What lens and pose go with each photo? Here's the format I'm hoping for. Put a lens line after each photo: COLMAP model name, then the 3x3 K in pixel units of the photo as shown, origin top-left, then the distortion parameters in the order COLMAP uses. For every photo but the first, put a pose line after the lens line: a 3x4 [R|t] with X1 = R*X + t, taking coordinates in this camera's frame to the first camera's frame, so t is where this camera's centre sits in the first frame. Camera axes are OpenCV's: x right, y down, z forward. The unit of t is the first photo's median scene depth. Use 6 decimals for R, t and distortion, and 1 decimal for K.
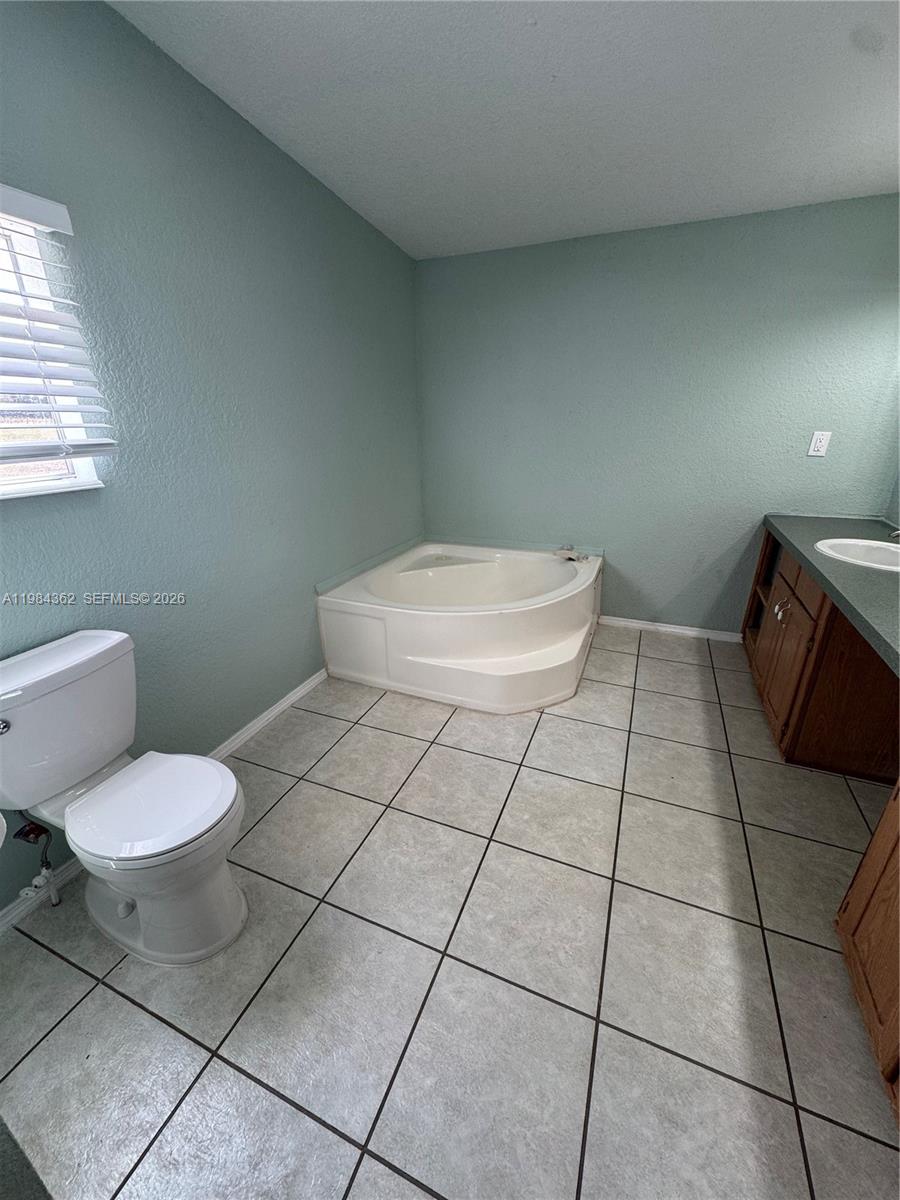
lens RADIAL K [[482.5, 0, 445.1], [0, 482.5, 604.0], [0, 0, 1]] dist [-0.002721, 0.001068]
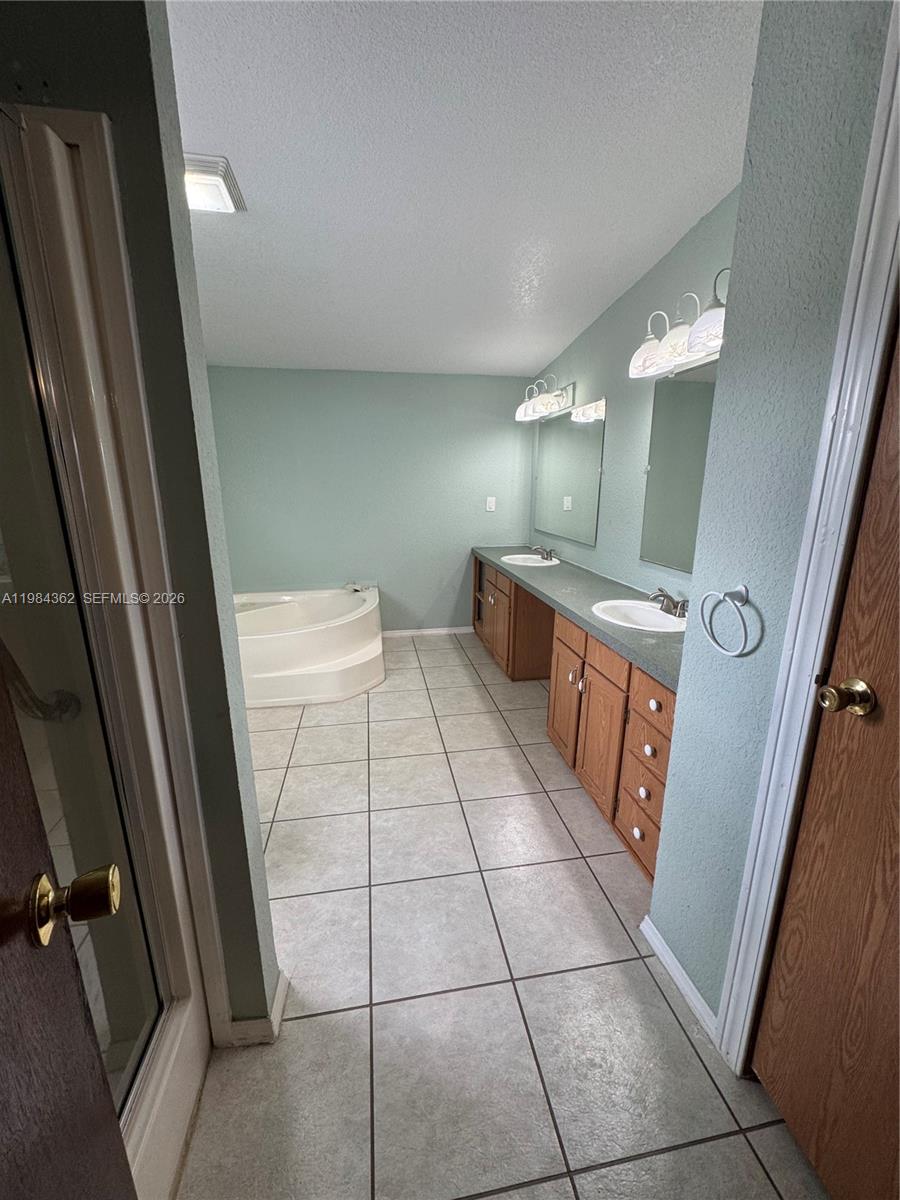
lens RADIAL K [[482.5, 0, 452.9], [0, 482.5, 601.8], [0, 0, 1]] dist [-0.002721, 0.001068]
pose [[0.842097, -0.121017, 0.525574, -0.286293], [0.189009, 0.978918, -0.077436, 0.117532], [-0.505123, 0.164546, 0.847216, -0.336687]]
